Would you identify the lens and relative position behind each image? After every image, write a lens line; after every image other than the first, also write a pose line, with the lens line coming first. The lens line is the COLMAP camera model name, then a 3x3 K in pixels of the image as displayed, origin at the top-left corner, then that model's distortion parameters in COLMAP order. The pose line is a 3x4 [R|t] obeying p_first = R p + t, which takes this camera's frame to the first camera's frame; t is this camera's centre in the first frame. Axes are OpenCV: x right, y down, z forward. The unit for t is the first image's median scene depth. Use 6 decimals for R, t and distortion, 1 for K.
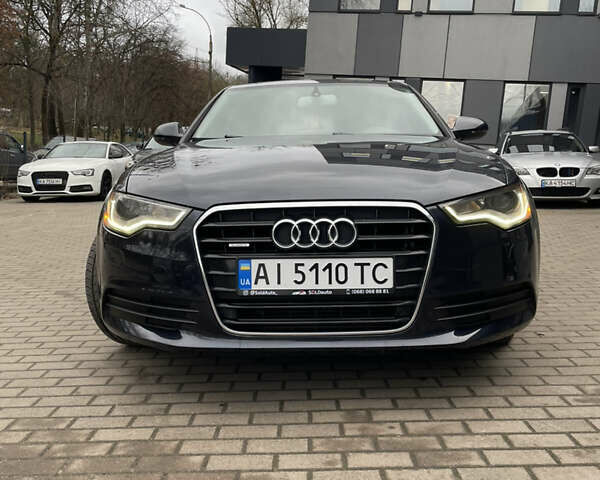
lens RADIAL K [[622.9, 0, 300.0], [0, 622.9, 240.0], [0, 0, 1]] dist [0.022917, -0.008845]
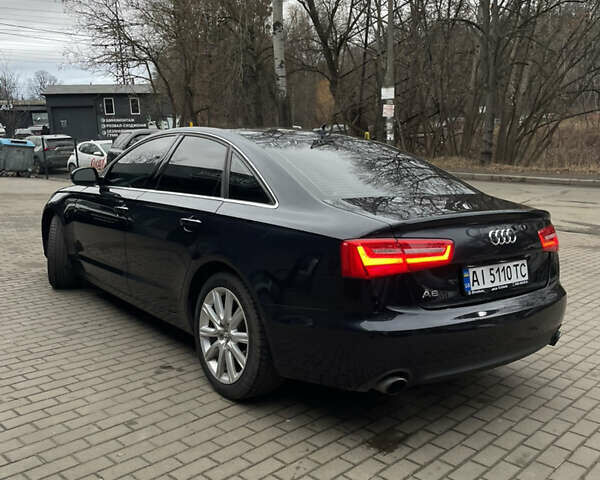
lens RADIAL K [[622.9, 0, 300.0], [0, 622.9, 240.0], [0, 0, 1]] dist [0.022917, -0.008845]
pose [[0.773715, -0.057597, 0.630911, -1.248582], [0.102843, 0.994069, -0.035371, -0.022235], [-0.625131, 0.092252, 0.775049, 0.152948]]
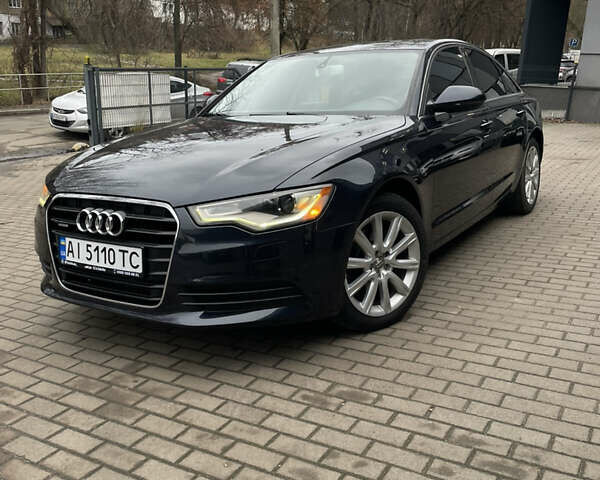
lens RADIAL K [[622.9, 0, 300.0], [0, 622.9, 240.0], [0, 0, 1]] dist [0.022917, -0.008845]
pose [[0.859533, 0.111988, -0.498660, 1.021787], [-0.044009, 0.988292, 0.146090, -0.180586], [0.509182, -0.103624, 0.854398, 0.116244]]
